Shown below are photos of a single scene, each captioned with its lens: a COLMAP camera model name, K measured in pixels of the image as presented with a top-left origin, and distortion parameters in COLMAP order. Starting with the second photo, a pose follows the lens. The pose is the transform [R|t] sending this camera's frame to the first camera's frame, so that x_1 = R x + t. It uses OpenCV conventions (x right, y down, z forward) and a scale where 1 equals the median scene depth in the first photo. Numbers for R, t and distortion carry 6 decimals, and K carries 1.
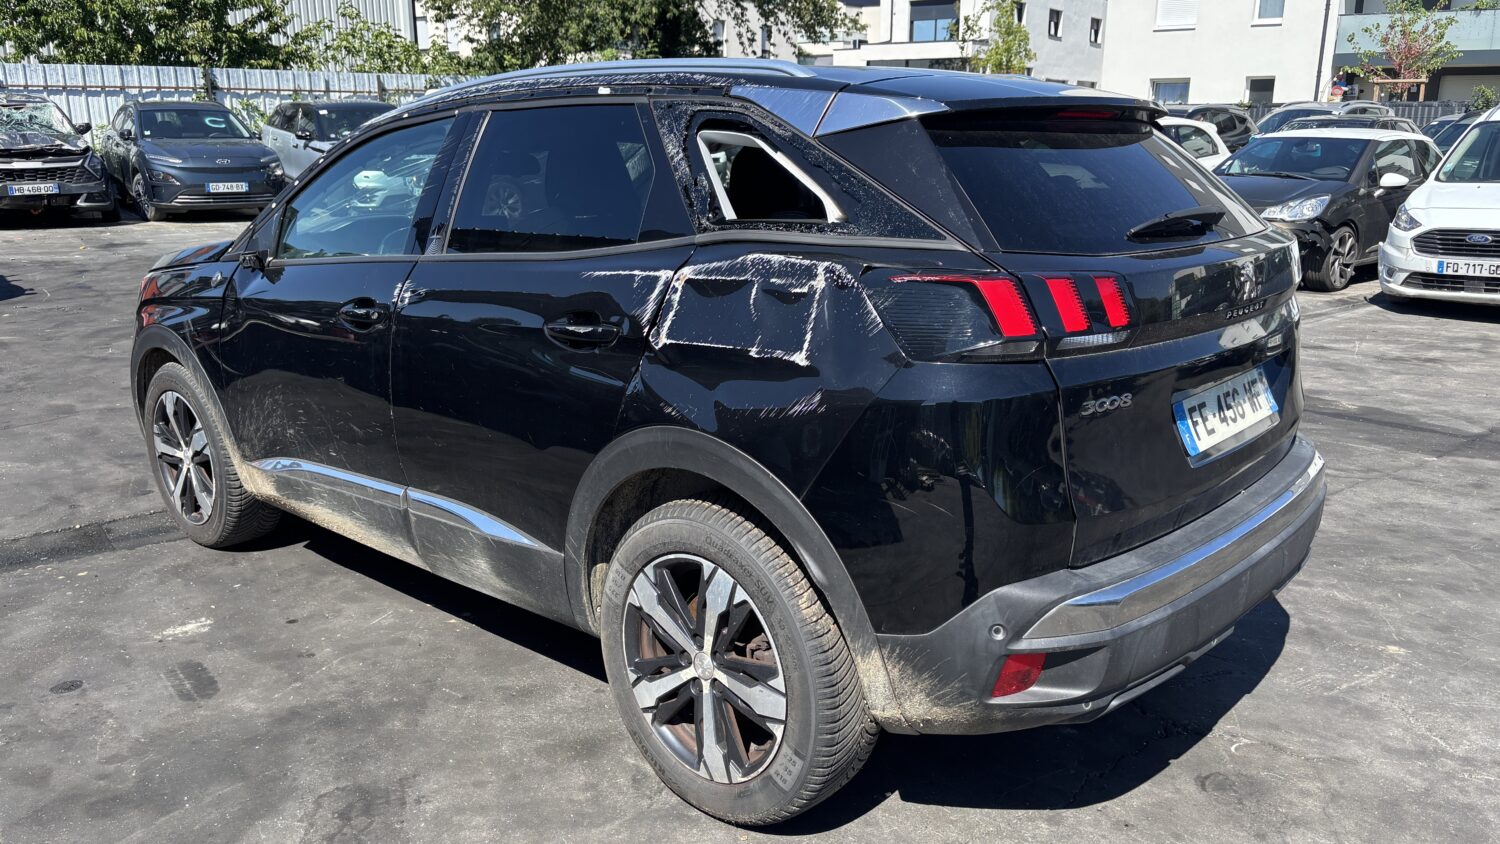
lens RADIAL K [[1146.3, 0, 750.0], [0, 1146.3, 422.0], [0, 0, 1]] dist [0.077957, -0.096844]
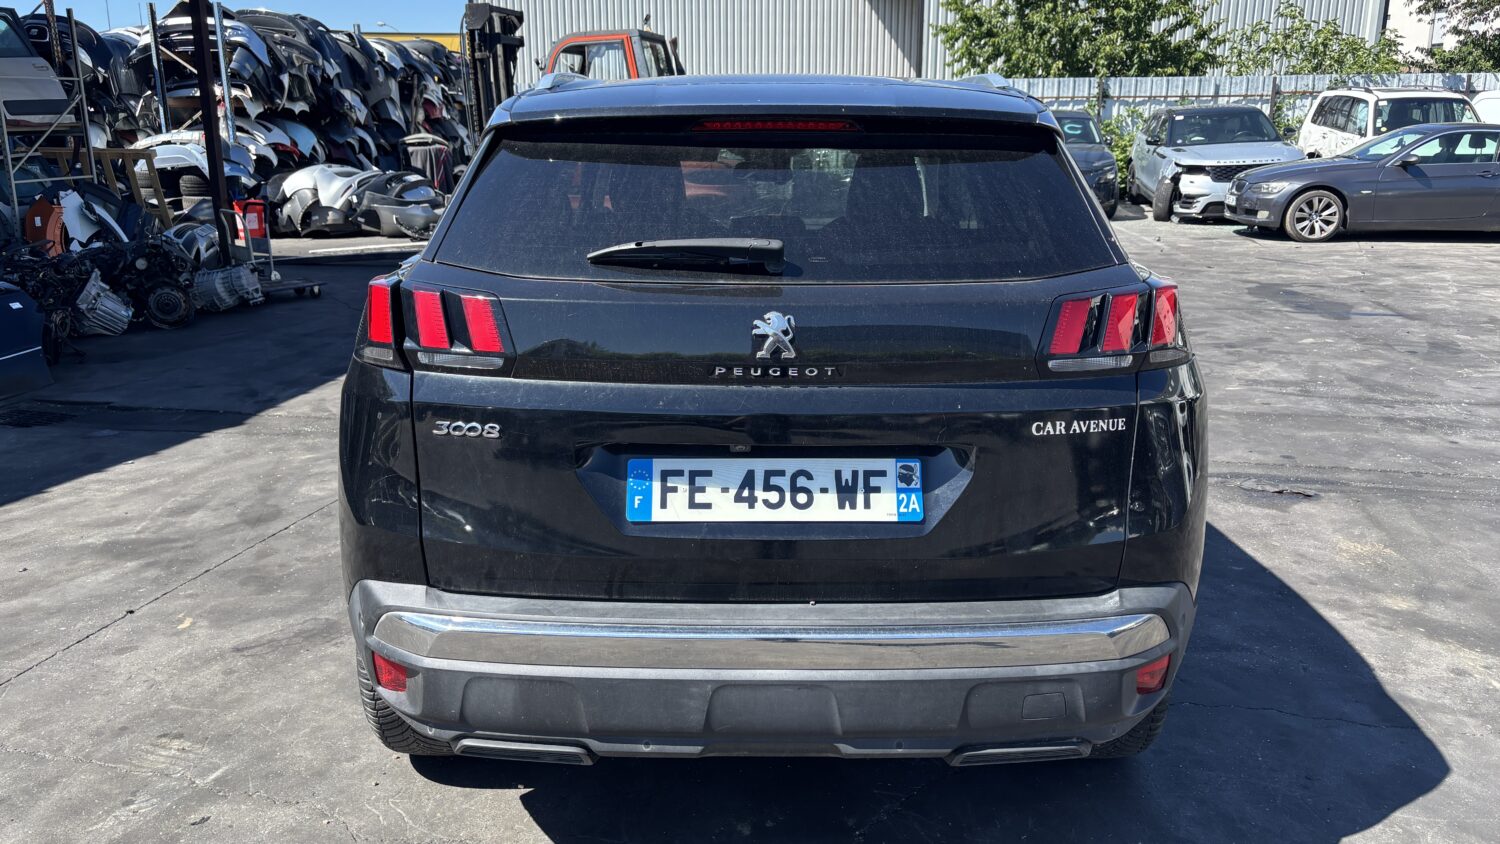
lens RADIAL K [[1146.3, 0, 750.0], [0, 1146.3, 422.0], [0, 0, 1]] dist [0.077957, -0.096844]
pose [[0.660301, 0.186029, -0.727596, 0.148013], [-0.188825, 0.978836, 0.078904, -0.017967], [0.726875, 0.085288, 0.681453, 0.066538]]
